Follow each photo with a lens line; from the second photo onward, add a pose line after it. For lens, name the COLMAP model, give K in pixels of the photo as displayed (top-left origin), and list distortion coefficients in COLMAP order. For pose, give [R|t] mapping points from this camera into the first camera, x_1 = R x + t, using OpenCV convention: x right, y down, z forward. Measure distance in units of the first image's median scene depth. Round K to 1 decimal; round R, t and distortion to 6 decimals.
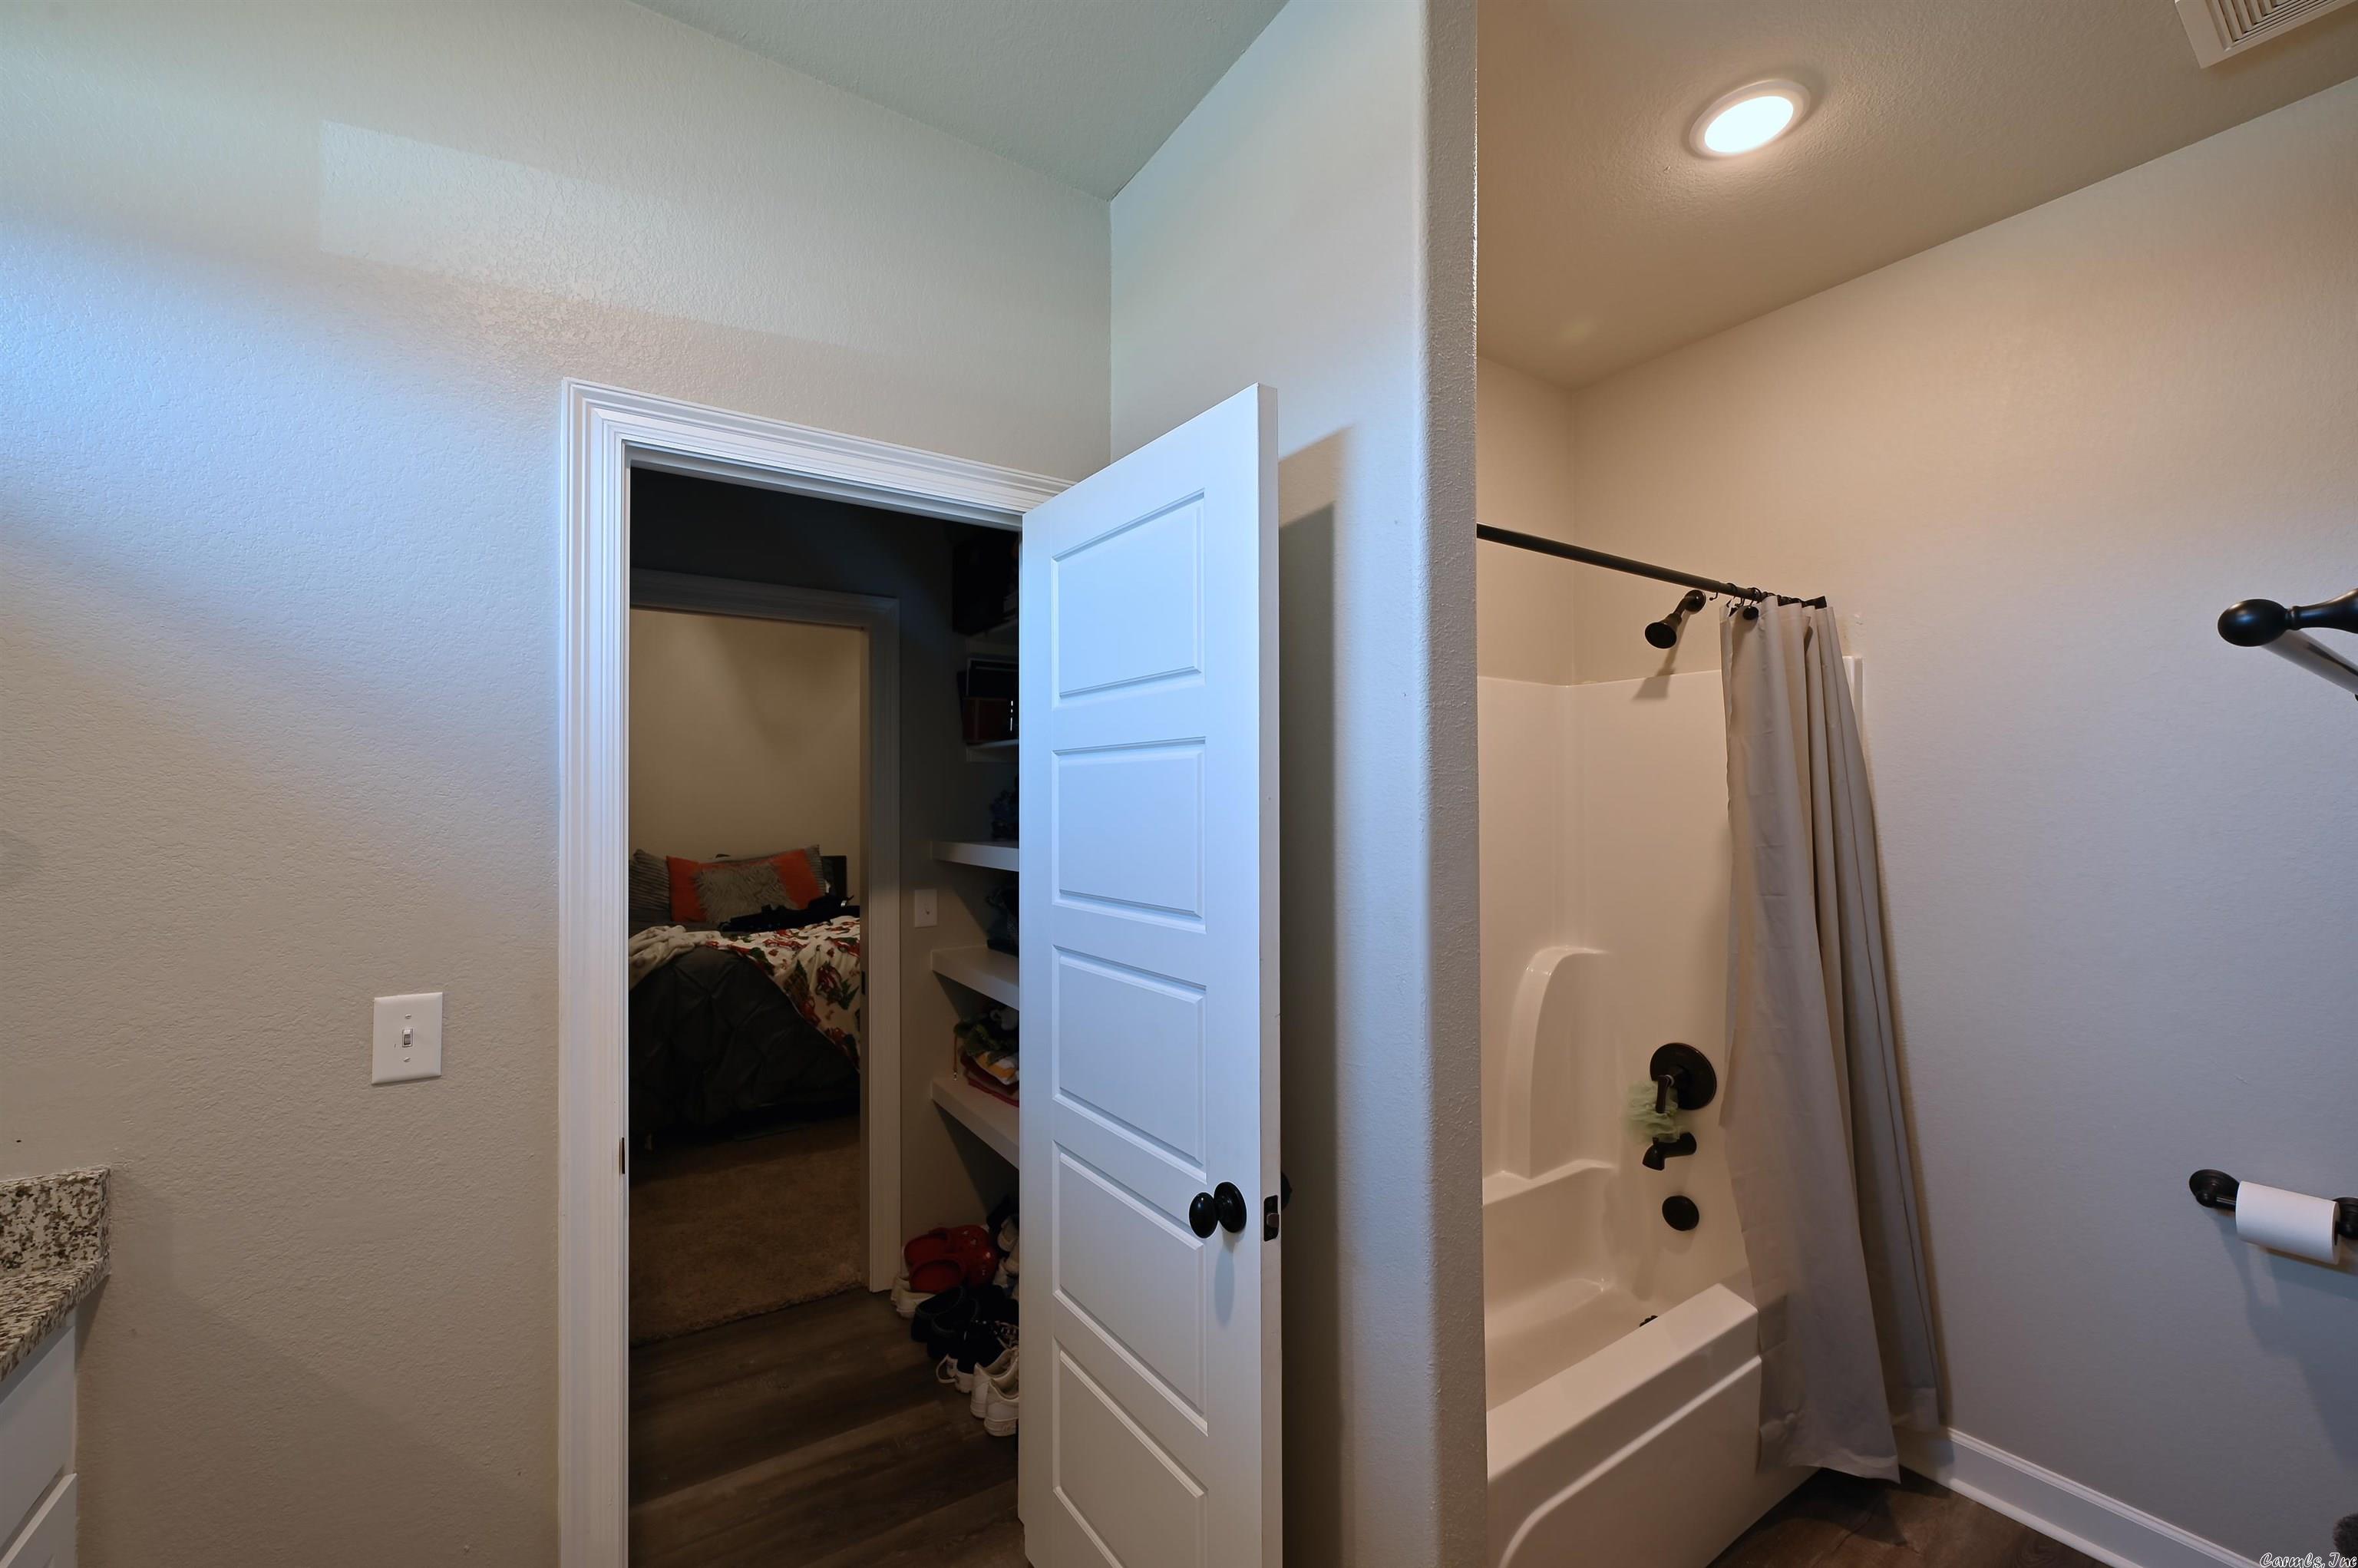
lens RADIAL K [[932.2, 0, 1185.4], [0, 932.2, 789.6], [0, 0, 1]] dist [0.002270, 0.000164]
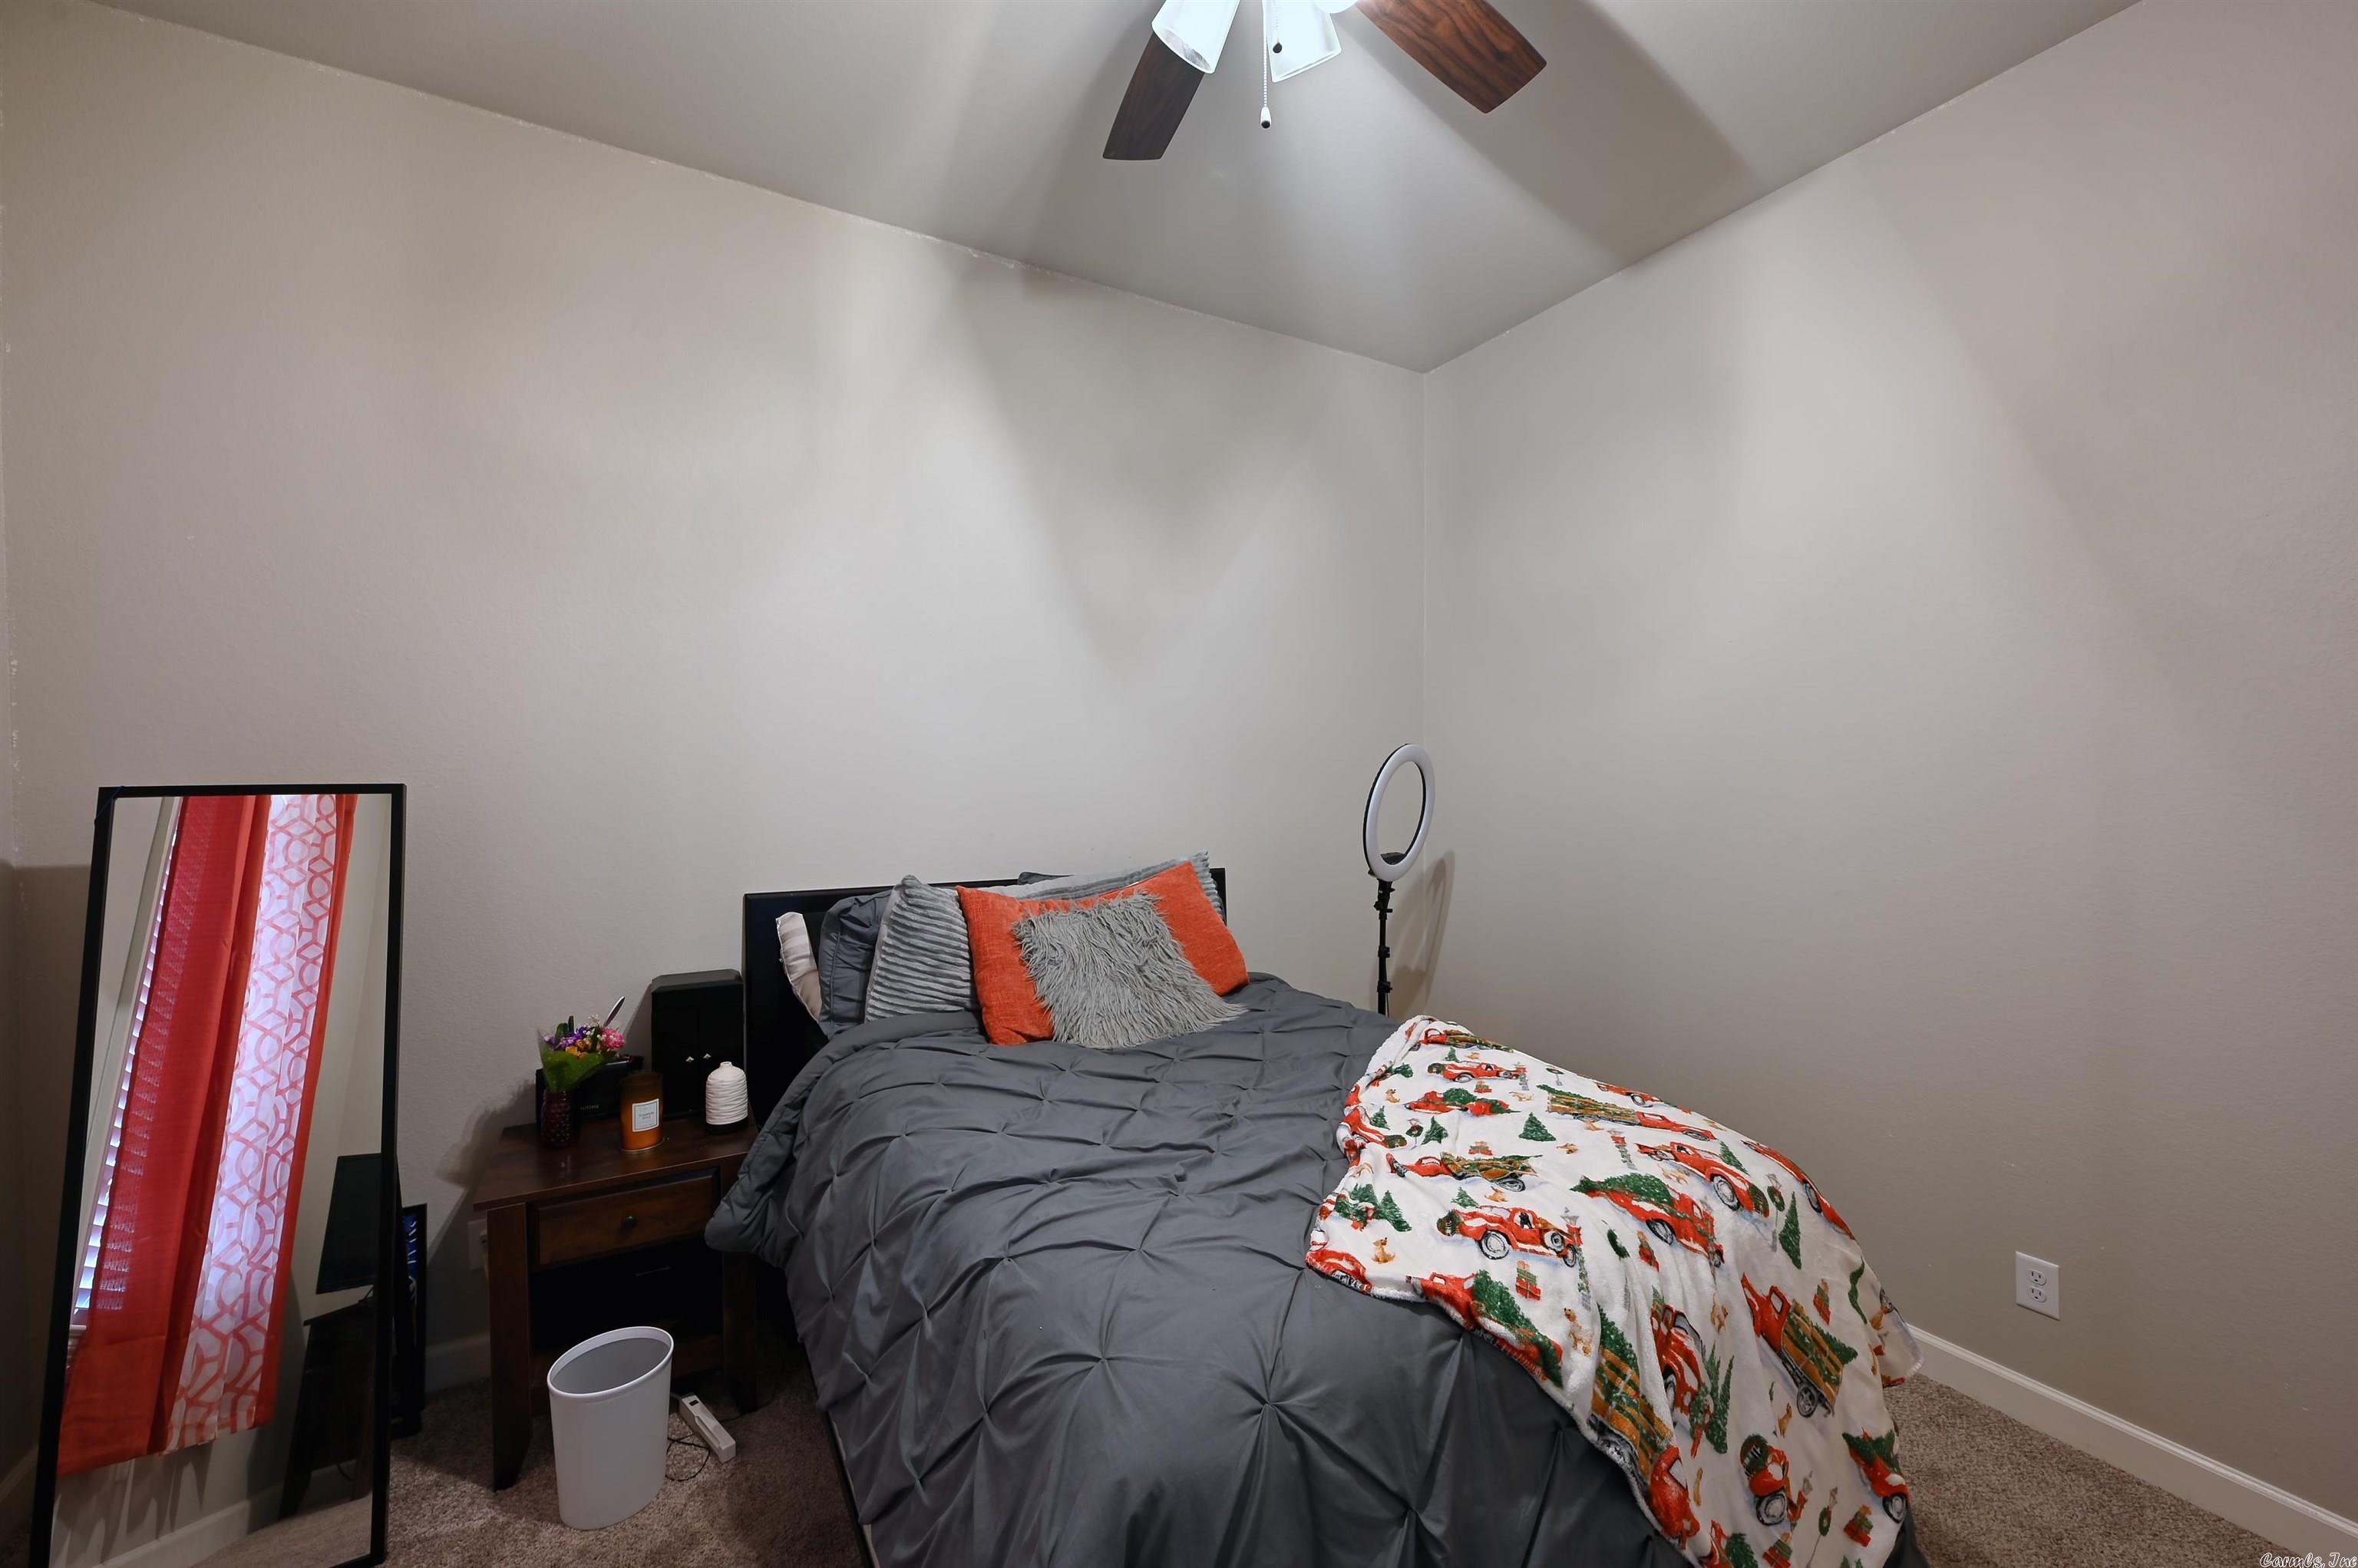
lens RADIAL K [[946.4, 0, 1179.0], [0, 946.4, 784.0], [0, 0, 1]] dist [-0.006735, -0.000079]
pose [[0.997350, -0.000454, -0.072758, -0.710277], [0.002928, 0.999421, 0.033888, 0.015385], [0.072700, -0.034011, 0.996774, 0.955461]]
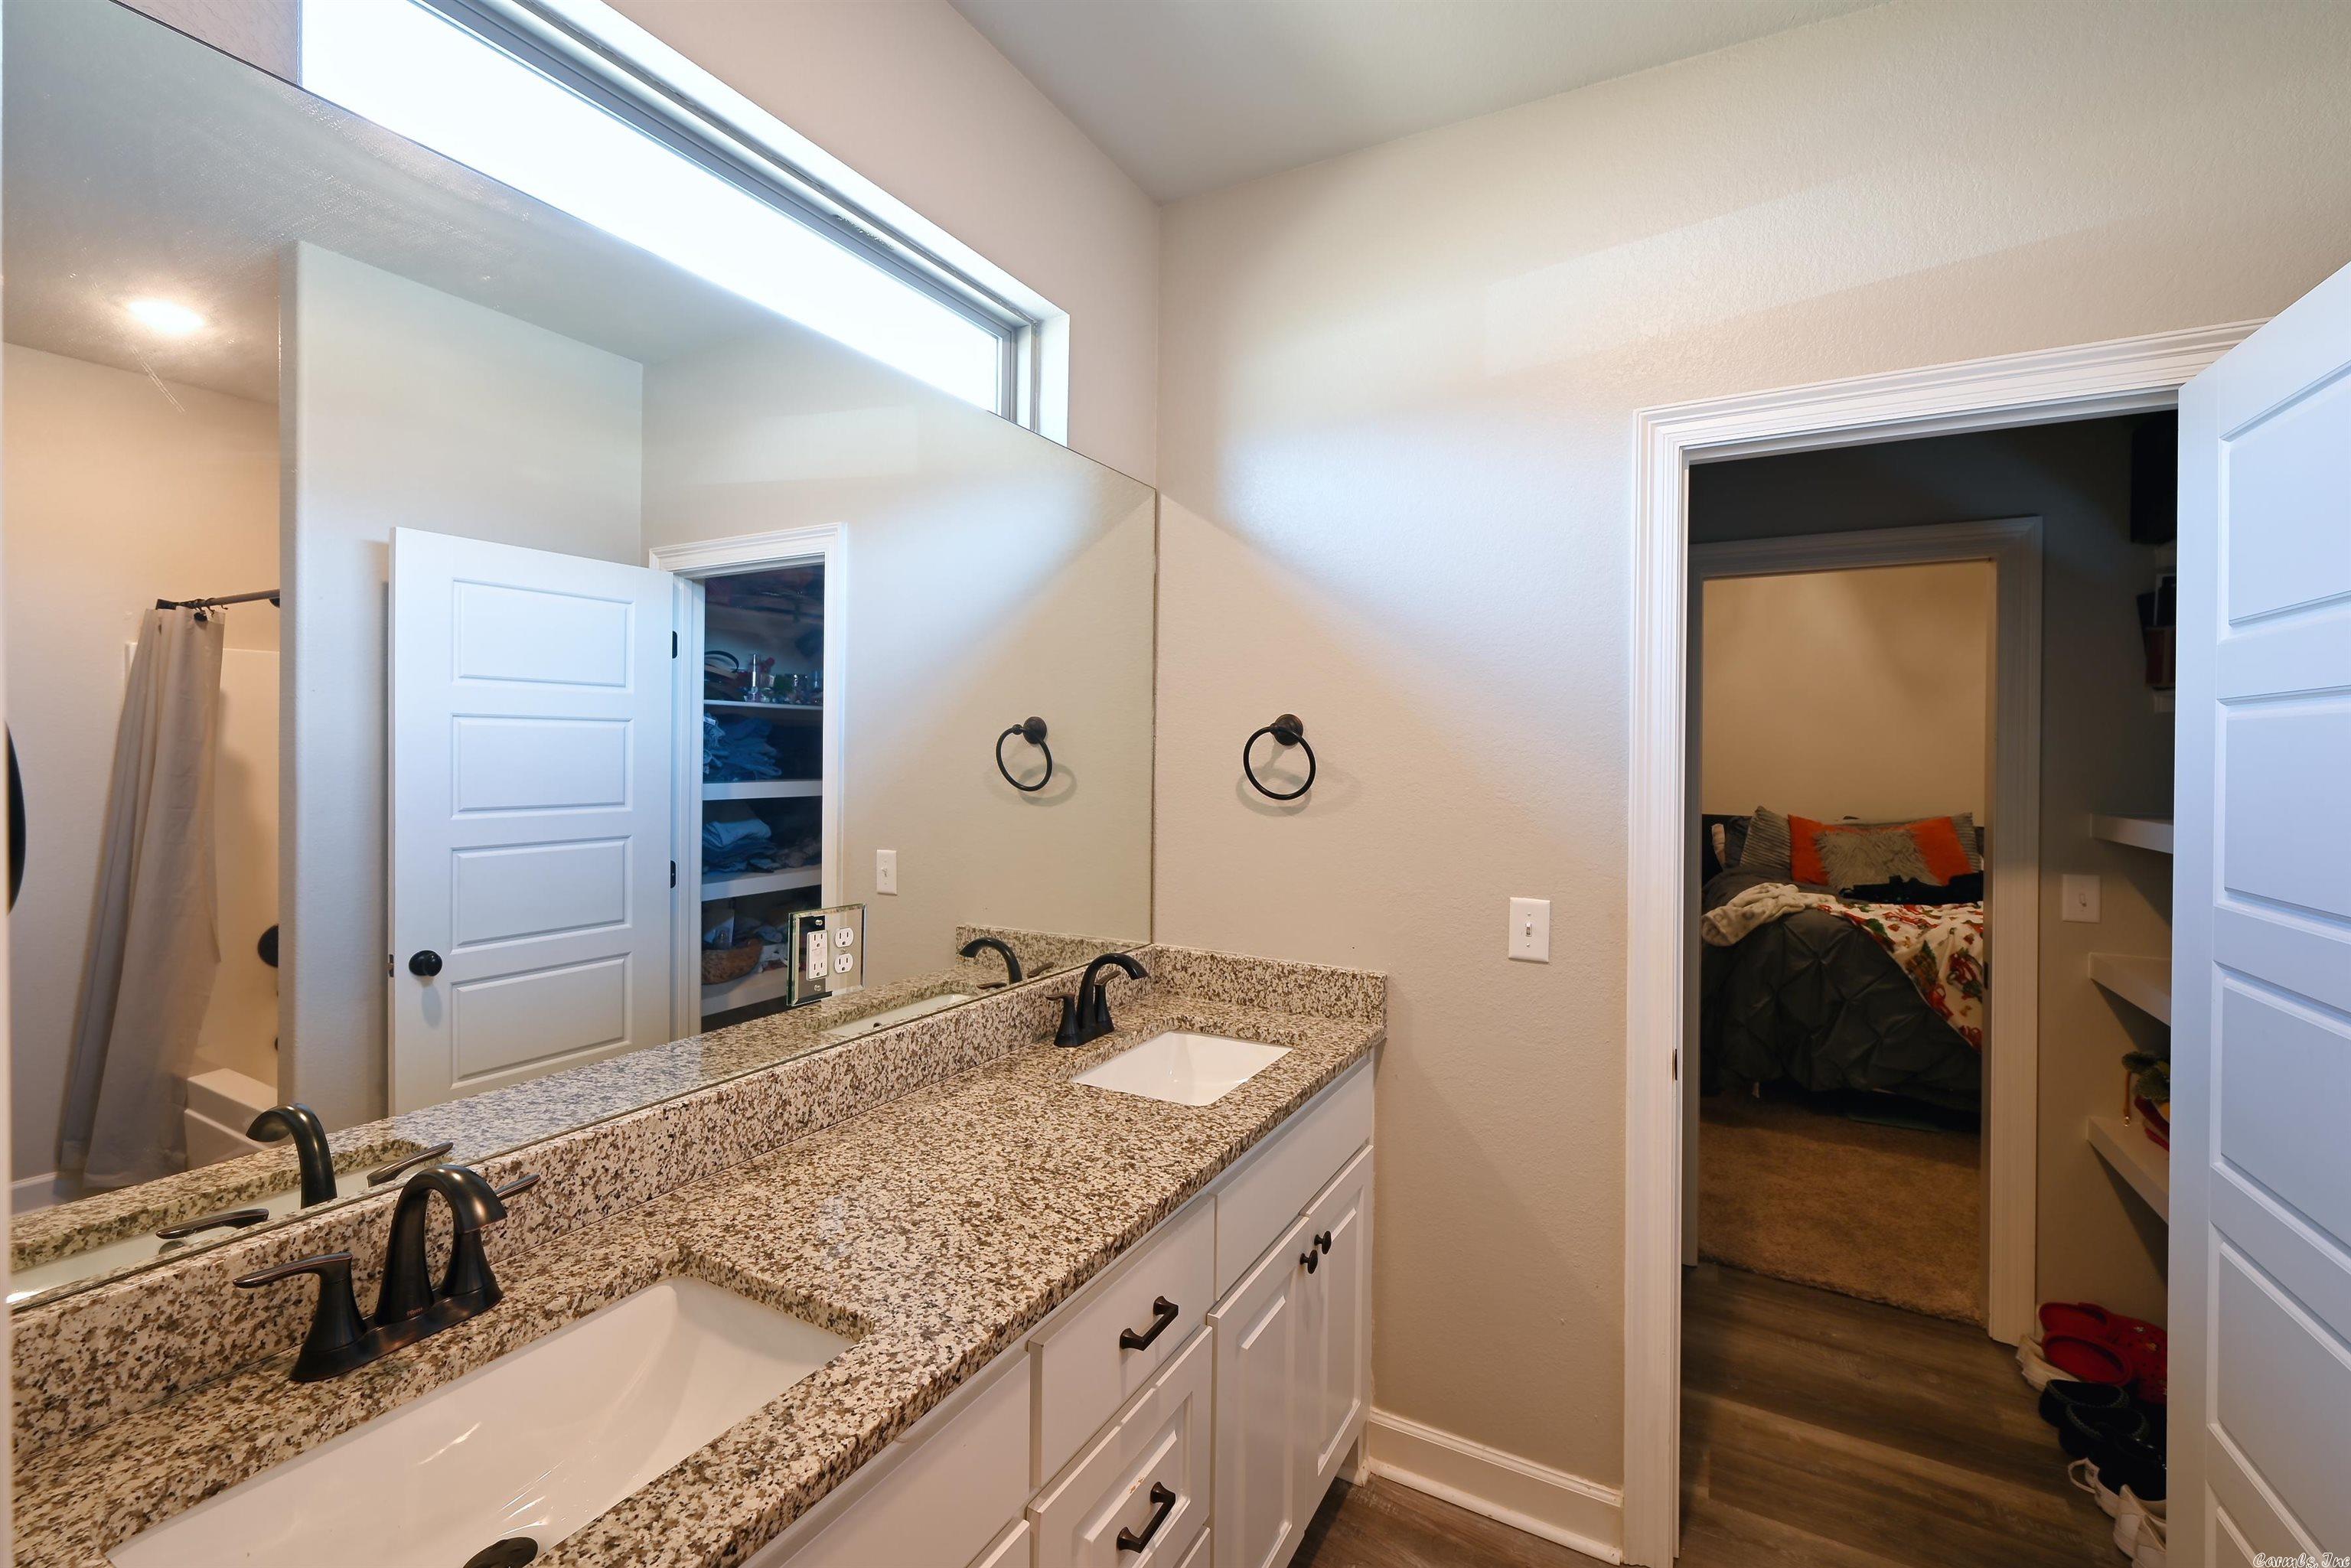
lens RADIAL K [[965.7, 0, 1222.5], [0, 965.7, 760.3], [0, 0, 1]] dist [-0.000086, 0.000087]
pose [[0.483122, 0.013201, -0.875454, 0.086052], [-0.000590, 0.999891, 0.014751, -0.002126], [0.875553, -0.006610, 0.483077, -0.036738]]
